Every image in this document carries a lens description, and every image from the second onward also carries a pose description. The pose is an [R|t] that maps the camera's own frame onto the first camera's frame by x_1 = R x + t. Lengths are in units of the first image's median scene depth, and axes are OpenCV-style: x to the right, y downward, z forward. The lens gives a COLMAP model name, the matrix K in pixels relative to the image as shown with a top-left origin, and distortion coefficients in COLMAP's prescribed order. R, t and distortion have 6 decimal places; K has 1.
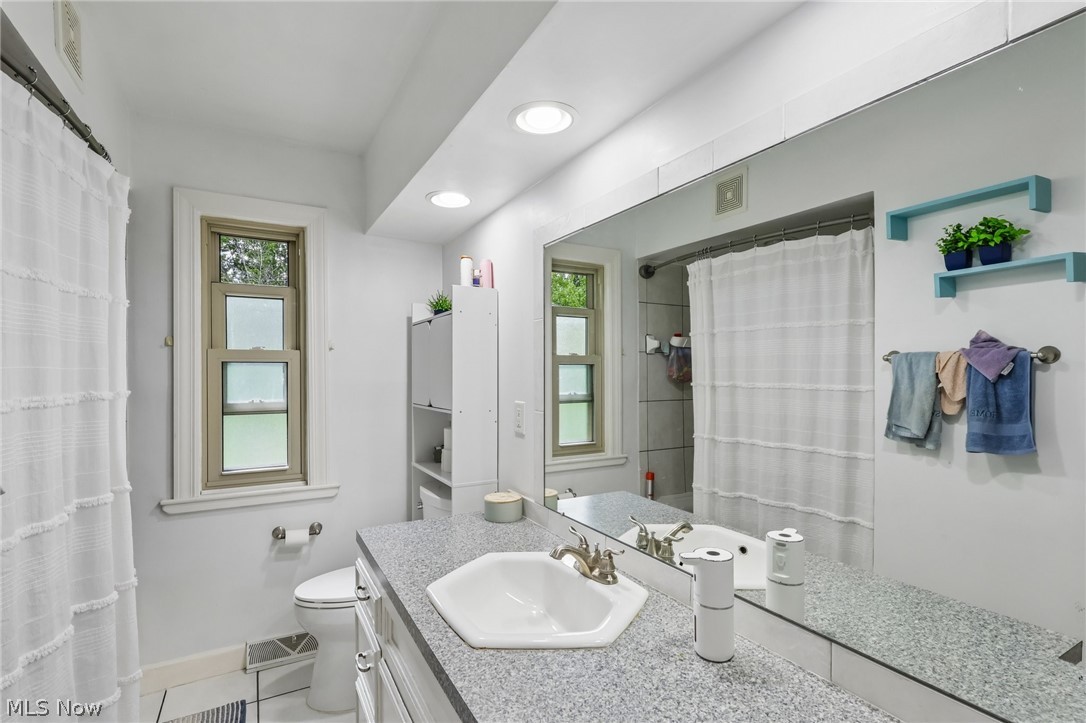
lens RADIAL K [[503.1, 0, 540.0], [0, 503.1, 373.3], [0, 0, 1]] dist [-0.003984, -0.000658]
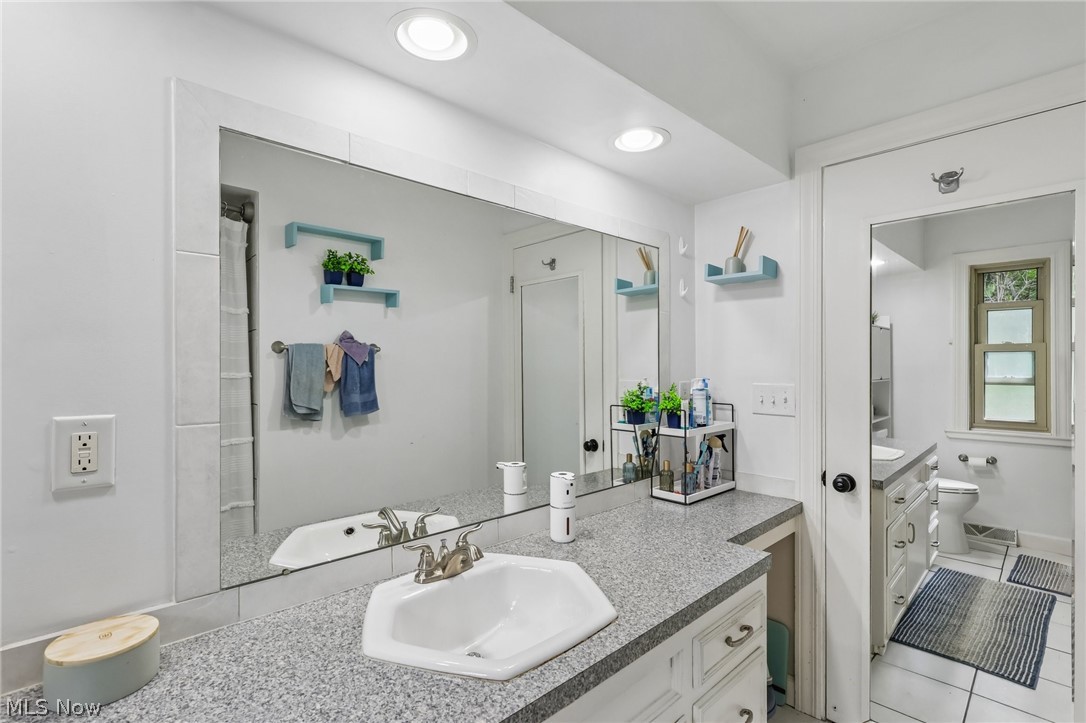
lens RADIAL K [[503.1, 0, 540.3], [0, 503.1, 359.7], [0, 0, 1]] dist [-0.003984, -0.000658]
pose [[-0.233494, 0.009274, 0.972314, -0.632812], [0.003579, 0.999956, -0.008678, 0.012218], [-0.972352, 0.001453, -0.233516, 0.794314]]
